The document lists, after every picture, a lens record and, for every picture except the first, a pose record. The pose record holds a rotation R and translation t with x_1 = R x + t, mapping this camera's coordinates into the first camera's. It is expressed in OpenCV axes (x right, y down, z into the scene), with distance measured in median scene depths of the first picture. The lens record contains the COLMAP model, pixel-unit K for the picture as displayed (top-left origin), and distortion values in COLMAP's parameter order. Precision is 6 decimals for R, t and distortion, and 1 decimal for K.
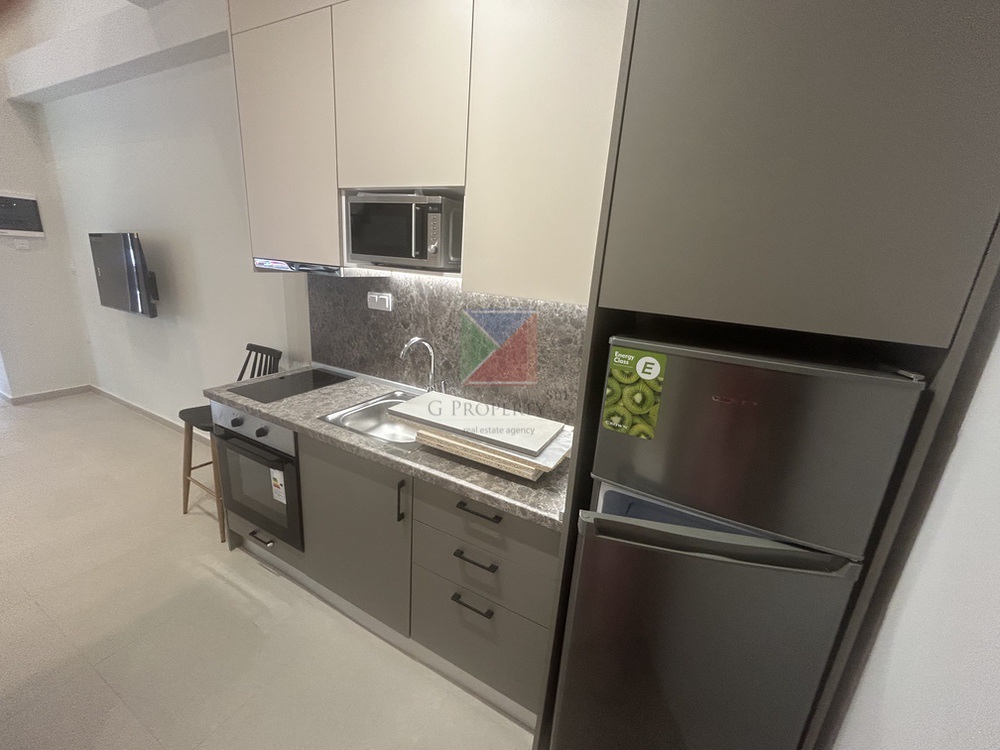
lens RADIAL K [[407.9, 0, 500.0], [0, 407.9, 375.0], [0, 0, 1]] dist [-0.002593, -0.000167]
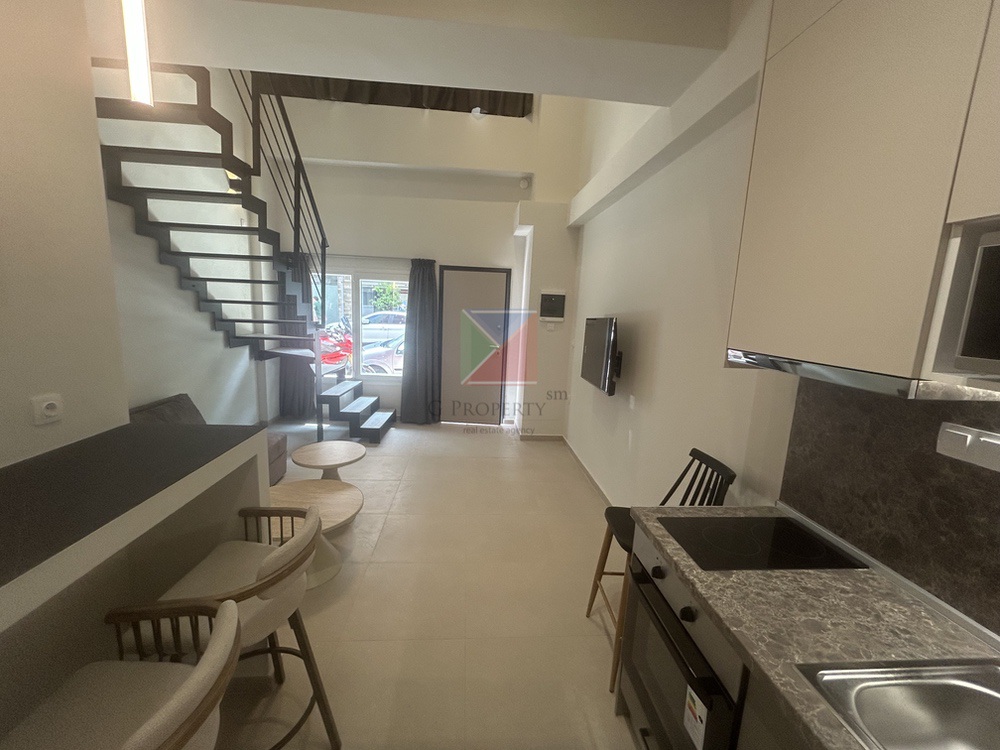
lens RADIAL K [[407.9, 0, 500.0], [0, 407.9, 375.0], [0, 0, 1]] dist [-0.002593, -0.000167]
pose [[0.545410, 0.089854, -0.833339, -0.216917], [-0.235356, 0.970654, -0.049377, -0.110959], [0.804447, 0.223063, 0.550552, 0.283398]]
